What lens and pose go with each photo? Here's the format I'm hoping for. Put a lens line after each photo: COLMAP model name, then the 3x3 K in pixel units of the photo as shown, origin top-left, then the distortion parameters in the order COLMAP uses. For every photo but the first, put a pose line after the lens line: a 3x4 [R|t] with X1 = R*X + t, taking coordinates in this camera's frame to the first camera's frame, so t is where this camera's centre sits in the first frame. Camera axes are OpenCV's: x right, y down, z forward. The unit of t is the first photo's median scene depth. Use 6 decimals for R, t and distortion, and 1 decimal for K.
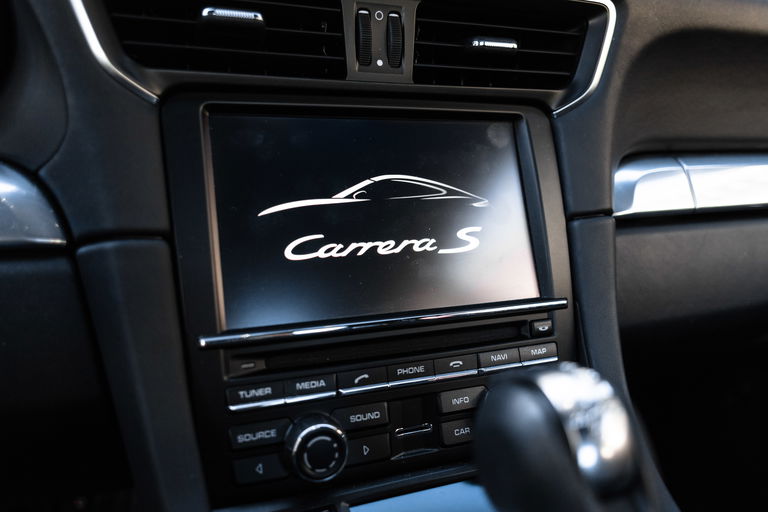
lens RADIAL K [[559.0, 0, 369.8], [0, 559.0, 264.3], [0, 0, 1]] dist [0.000258, -0.003662]
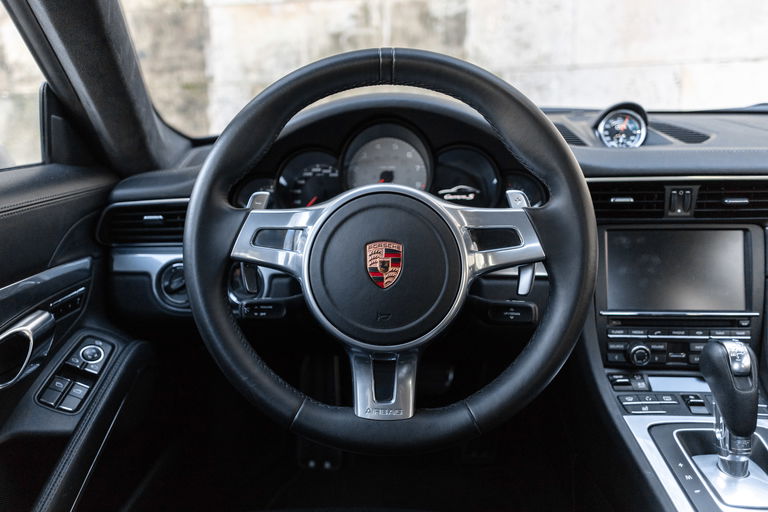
lens RADIAL K [[559.0, 0, 369.8], [0, 559.0, 264.3], [0, 0, 1]] dist [0.000258, -0.003662]
pose [[0.898151, 0.099402, -0.428303, -0.139083], [-0.053419, 0.991563, 0.118107, -0.368040], [0.436429, -0.083198, 0.895884, -1.993367]]
